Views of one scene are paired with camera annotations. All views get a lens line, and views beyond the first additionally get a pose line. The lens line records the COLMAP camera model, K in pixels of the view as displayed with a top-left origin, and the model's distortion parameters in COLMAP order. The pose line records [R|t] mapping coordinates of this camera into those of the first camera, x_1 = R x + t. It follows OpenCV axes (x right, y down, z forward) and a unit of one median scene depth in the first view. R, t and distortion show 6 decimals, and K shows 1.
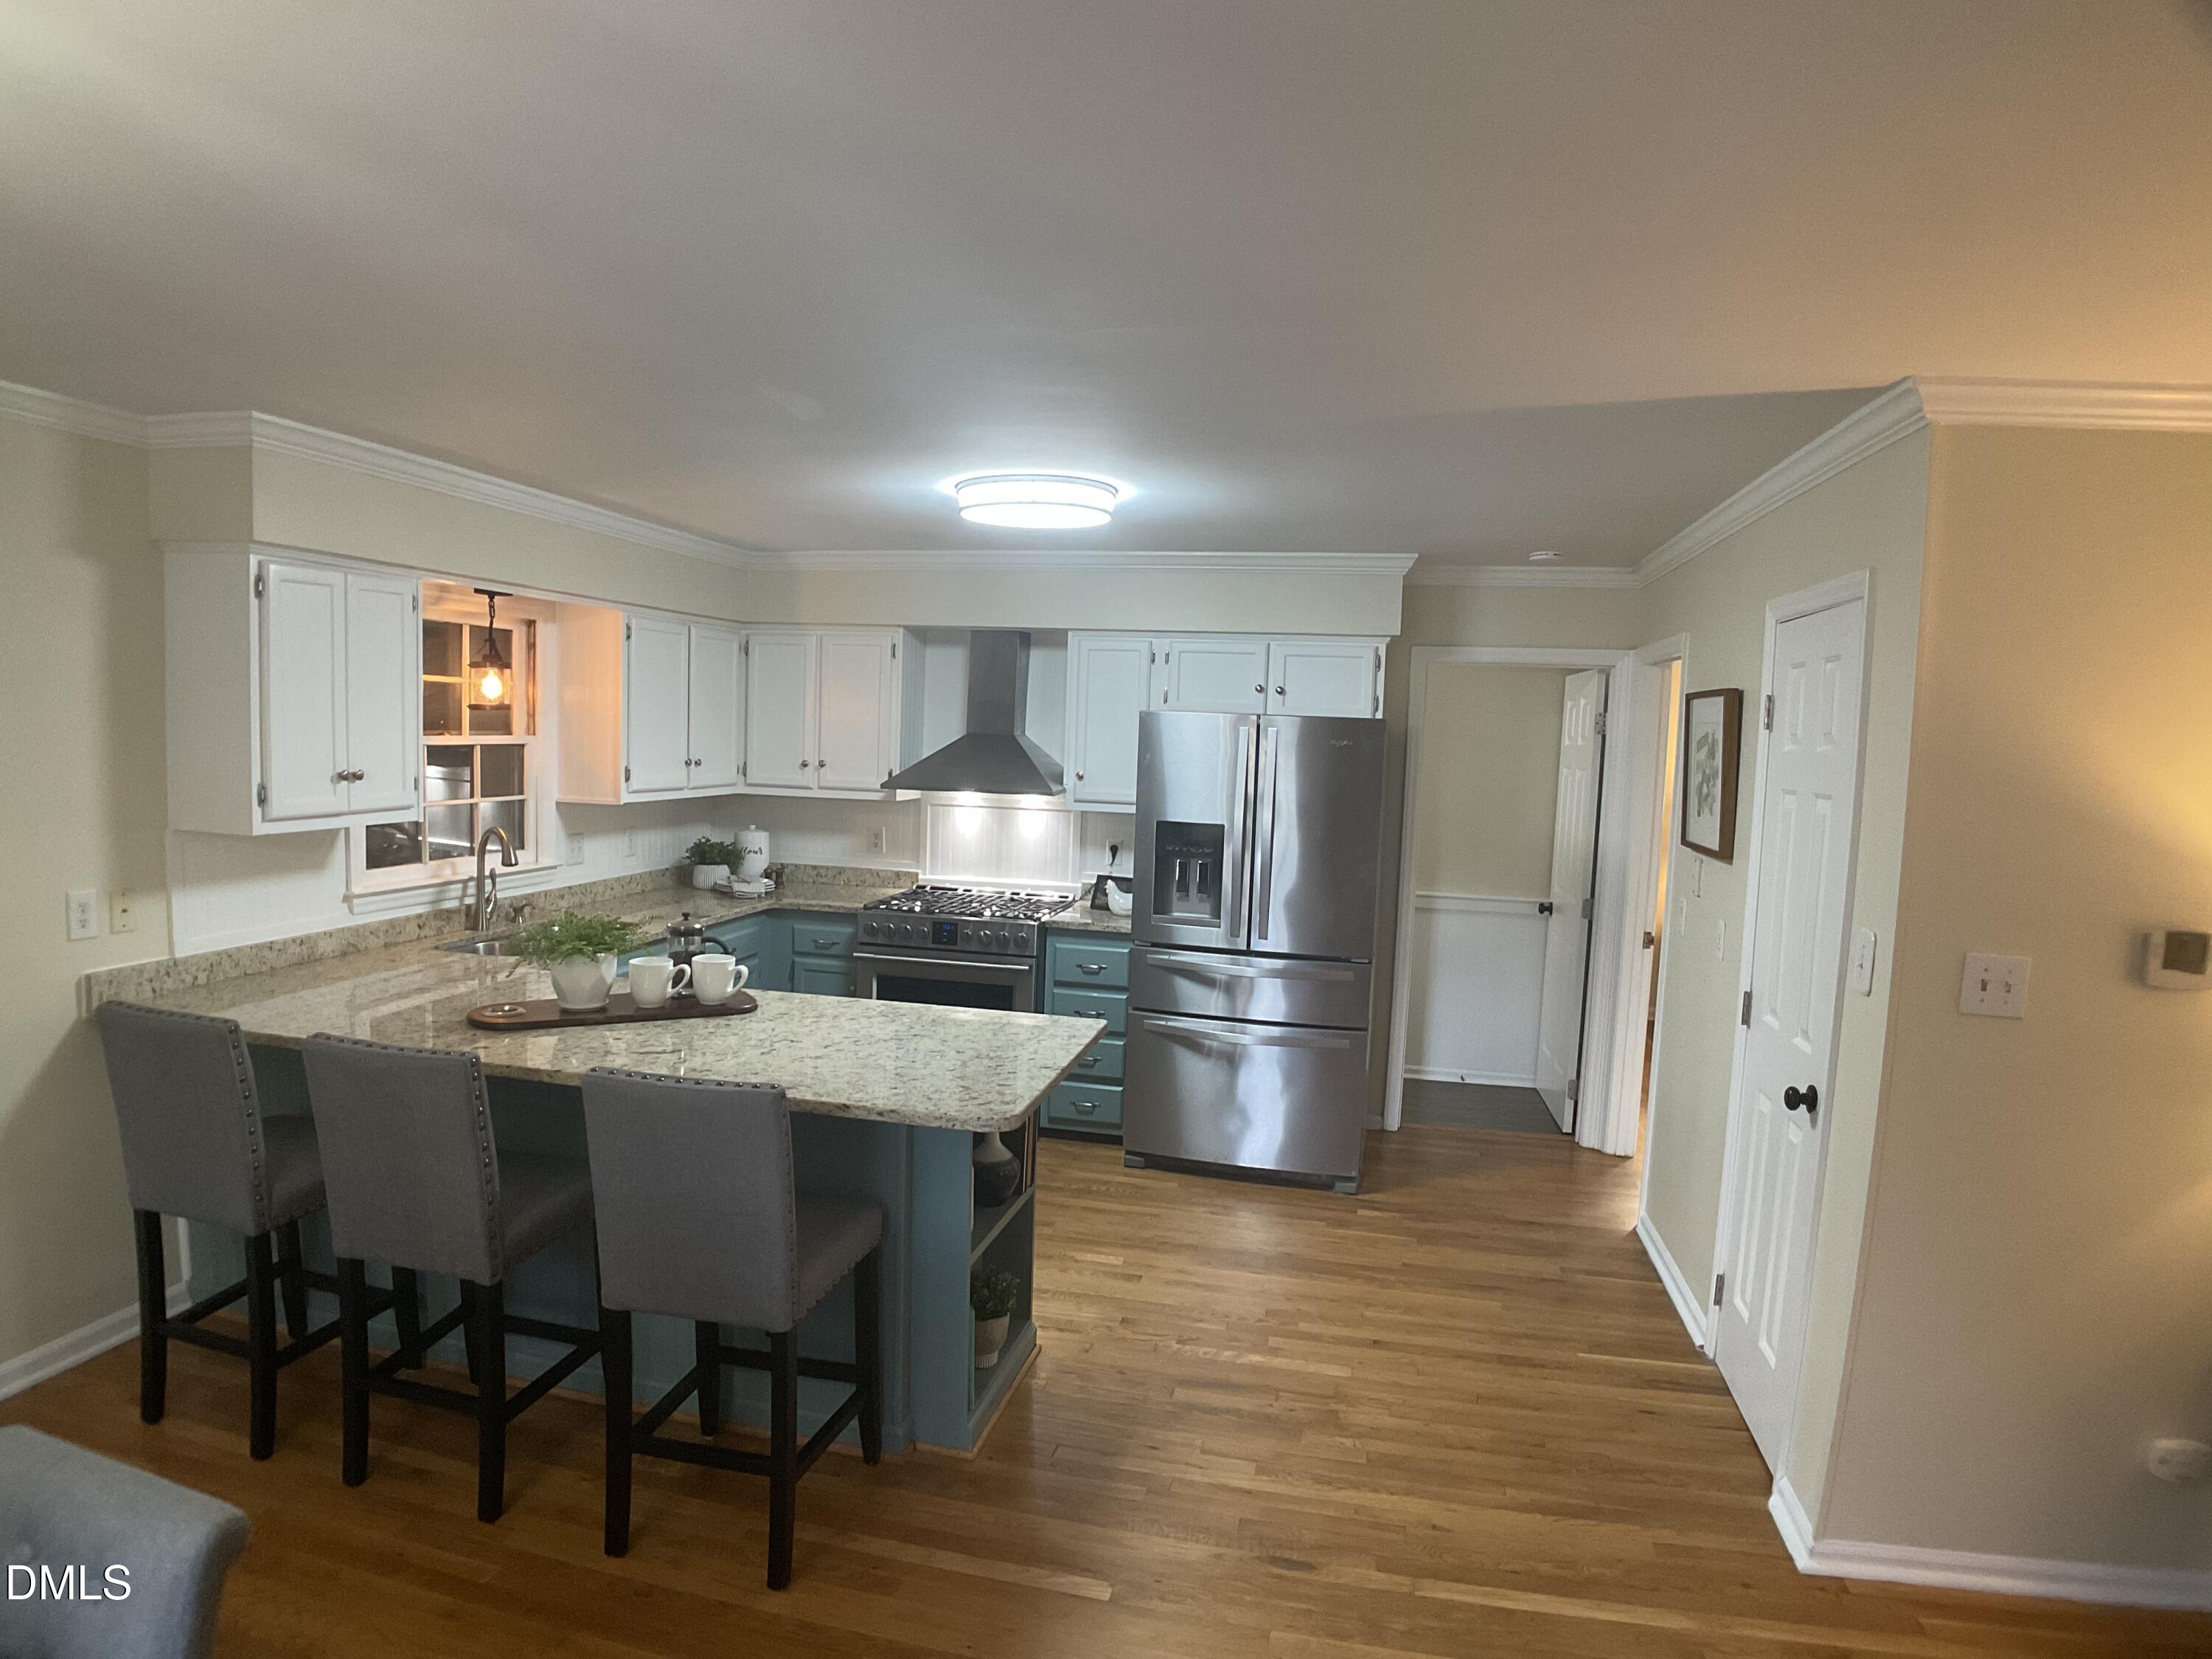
lens RADIAL K [[1256.9, 0, 1095.4], [0, 1256.9, 832.9], [0, 0, 1]] dist [-0.084425, 0.001046]
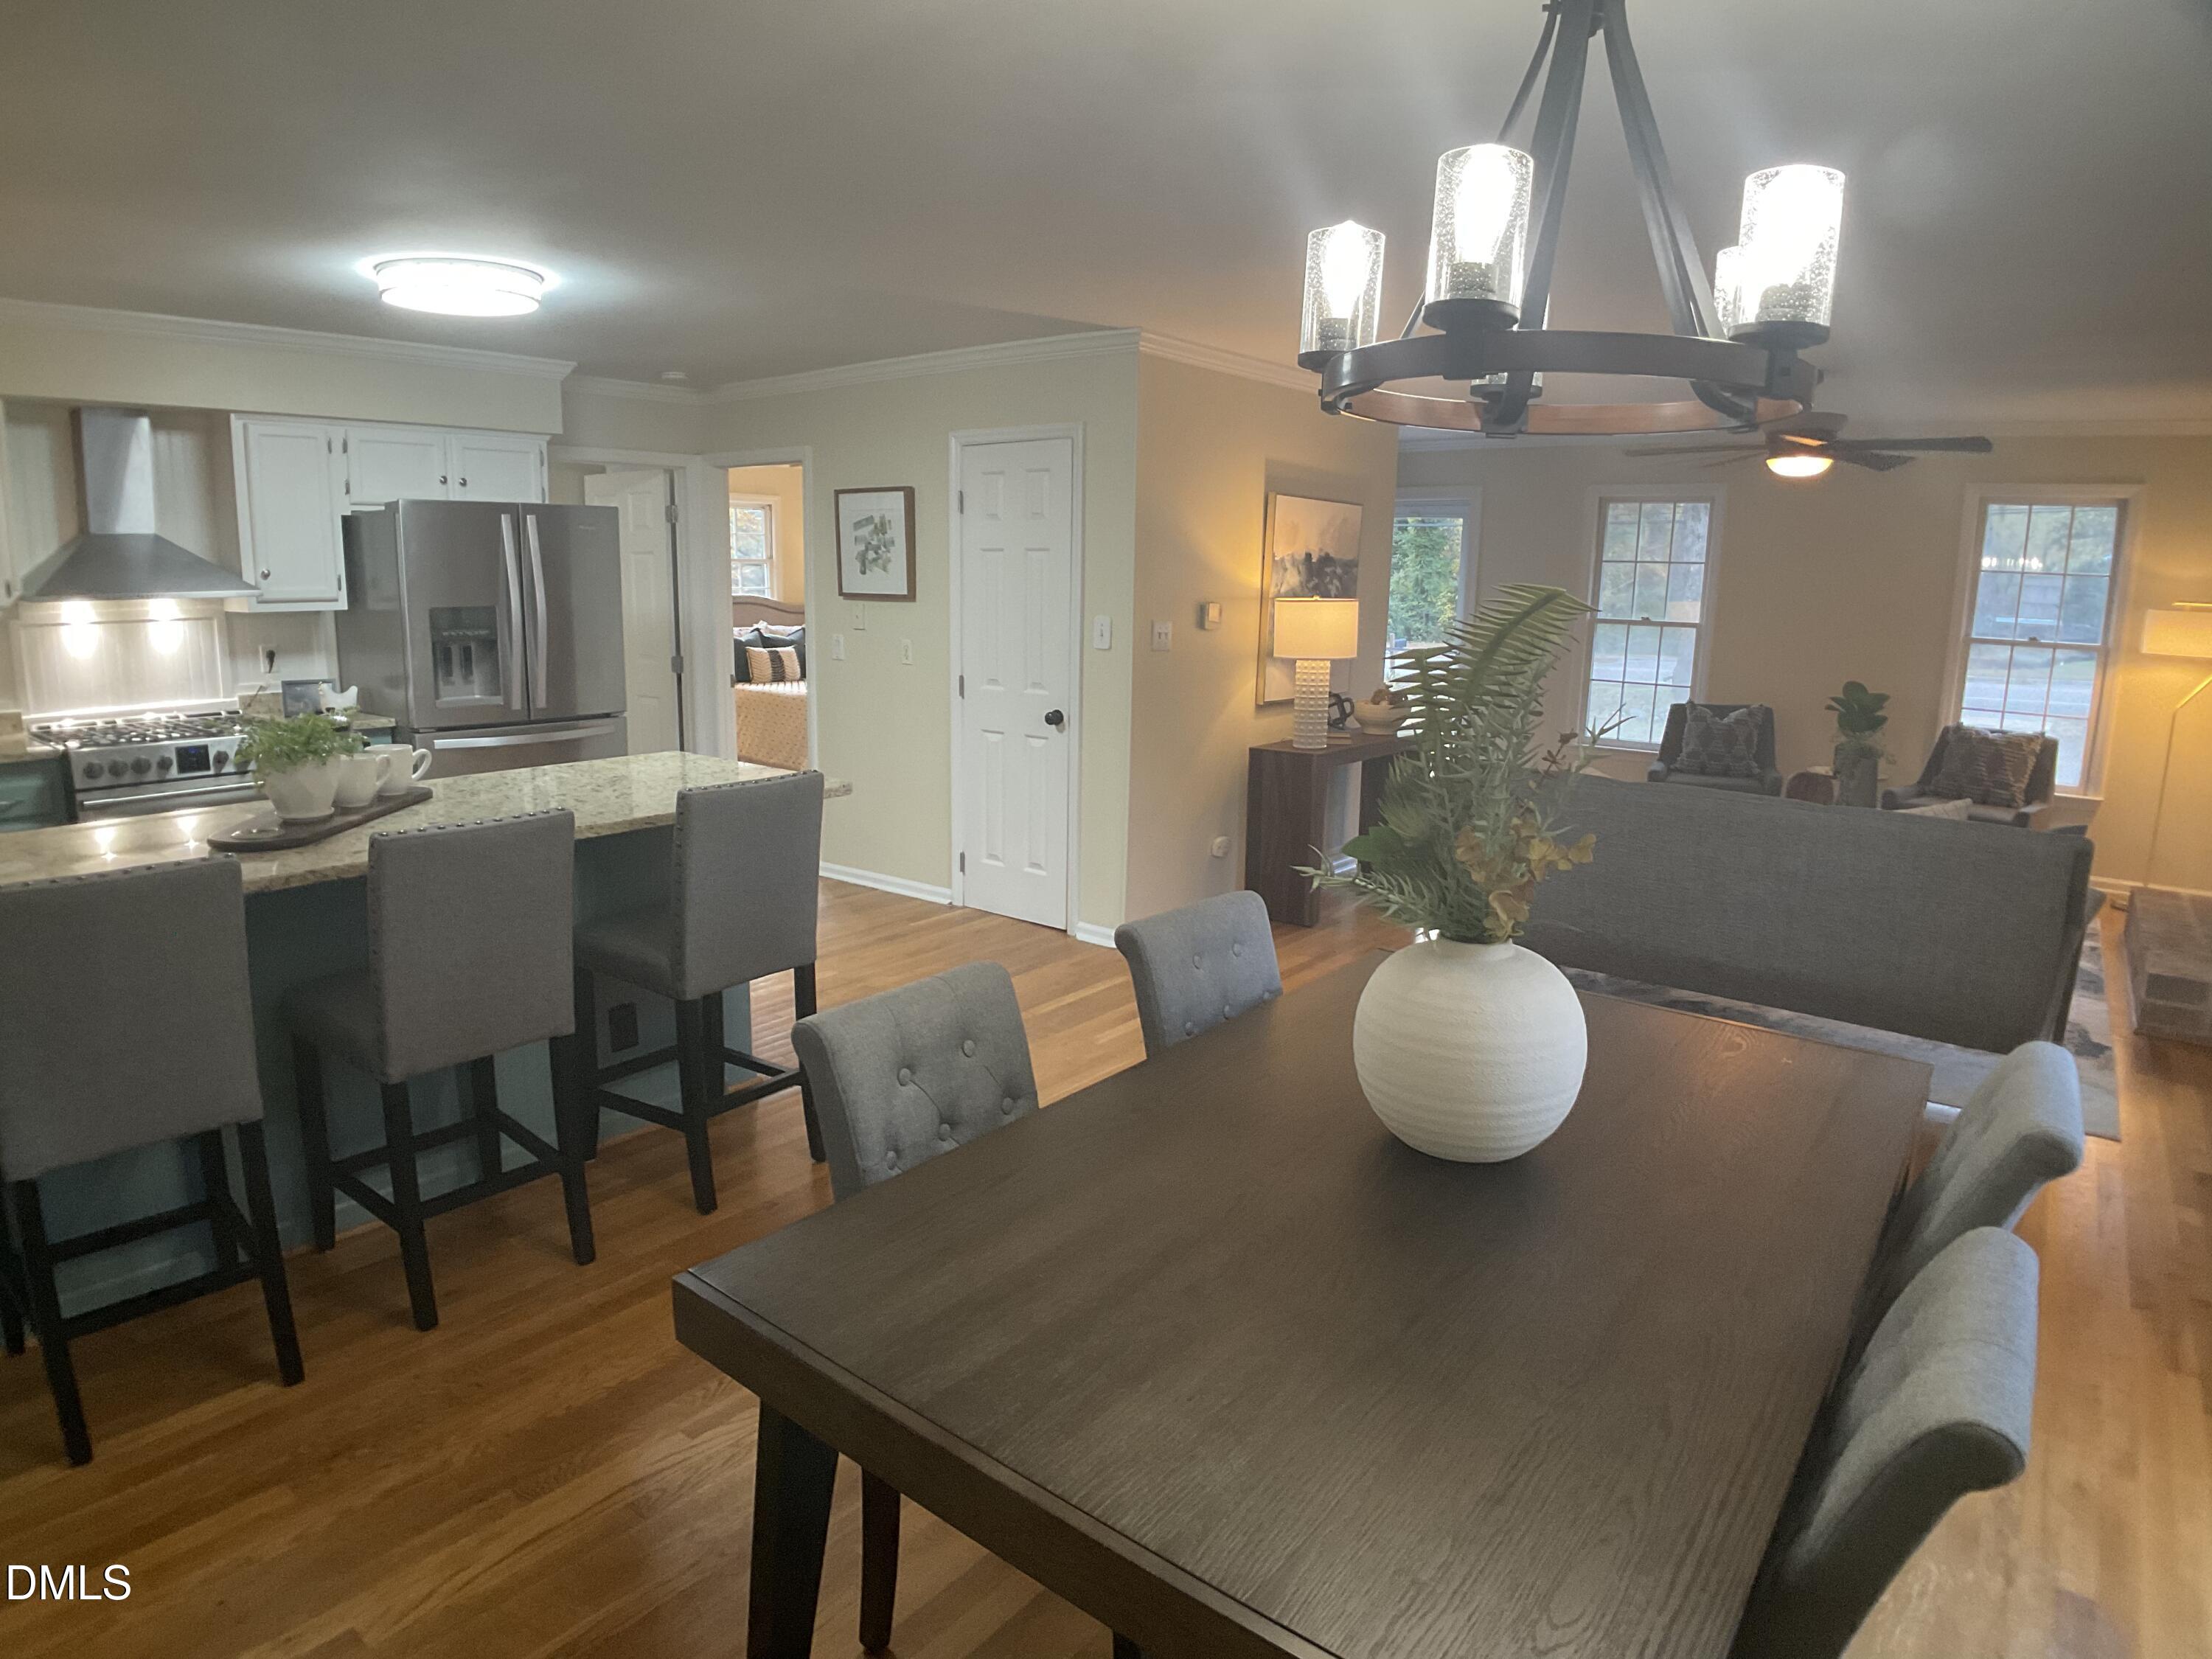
lens RADIAL K [[1262.1, 0, 1089.1], [0, 1262.1, 835.9], [0, 0, 1]] dist [-0.074819, -0.008984]
pose [[0.439917, -0.209584, 0.873240, -0.627139], [0.073639, 0.977530, 0.197516, 0.013079], [-0.895014, -0.022586, 0.445465, 0.064268]]
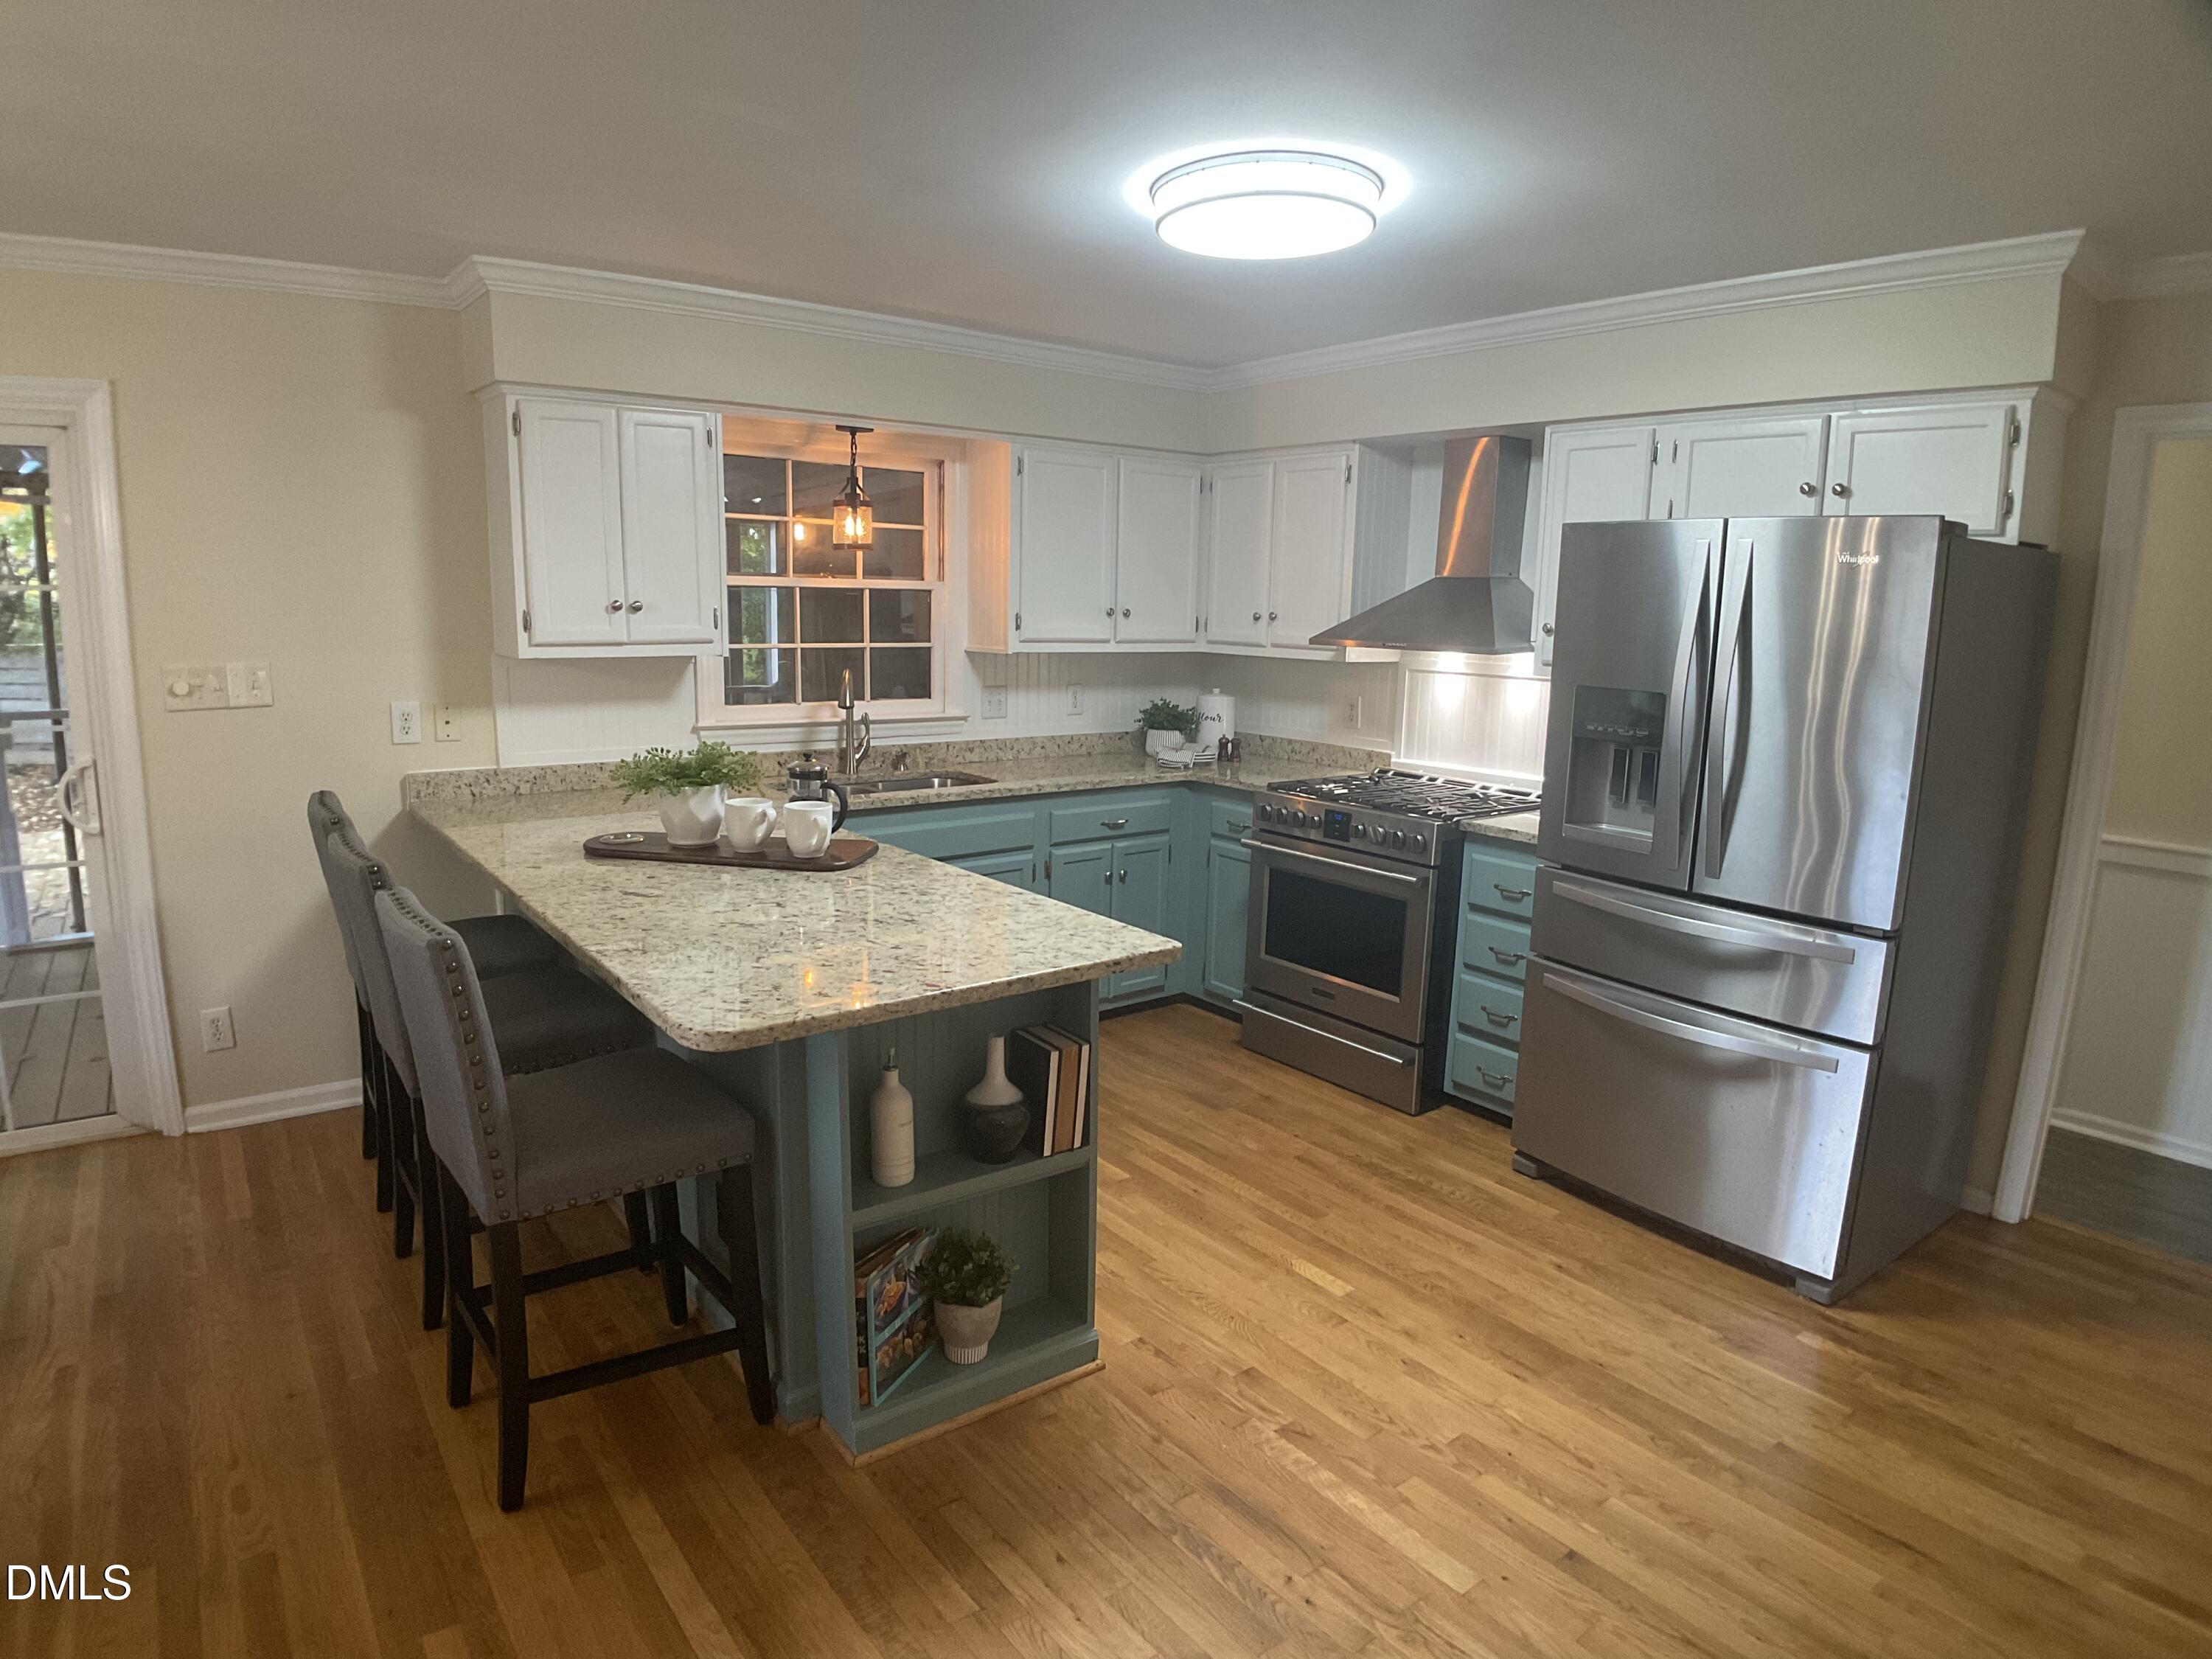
lens RADIAL K [[1262.1, 0, 1089.1], [0, 1262.1, 835.9], [0, 0, 1]] dist [-0.074819, -0.008984]
pose [[0.764900, 0.100290, -0.636294, 0.281749], [-0.049040, 0.994005, 0.097719, 0.017776], [0.642279, -0.043541, 0.765233, 0.309127]]
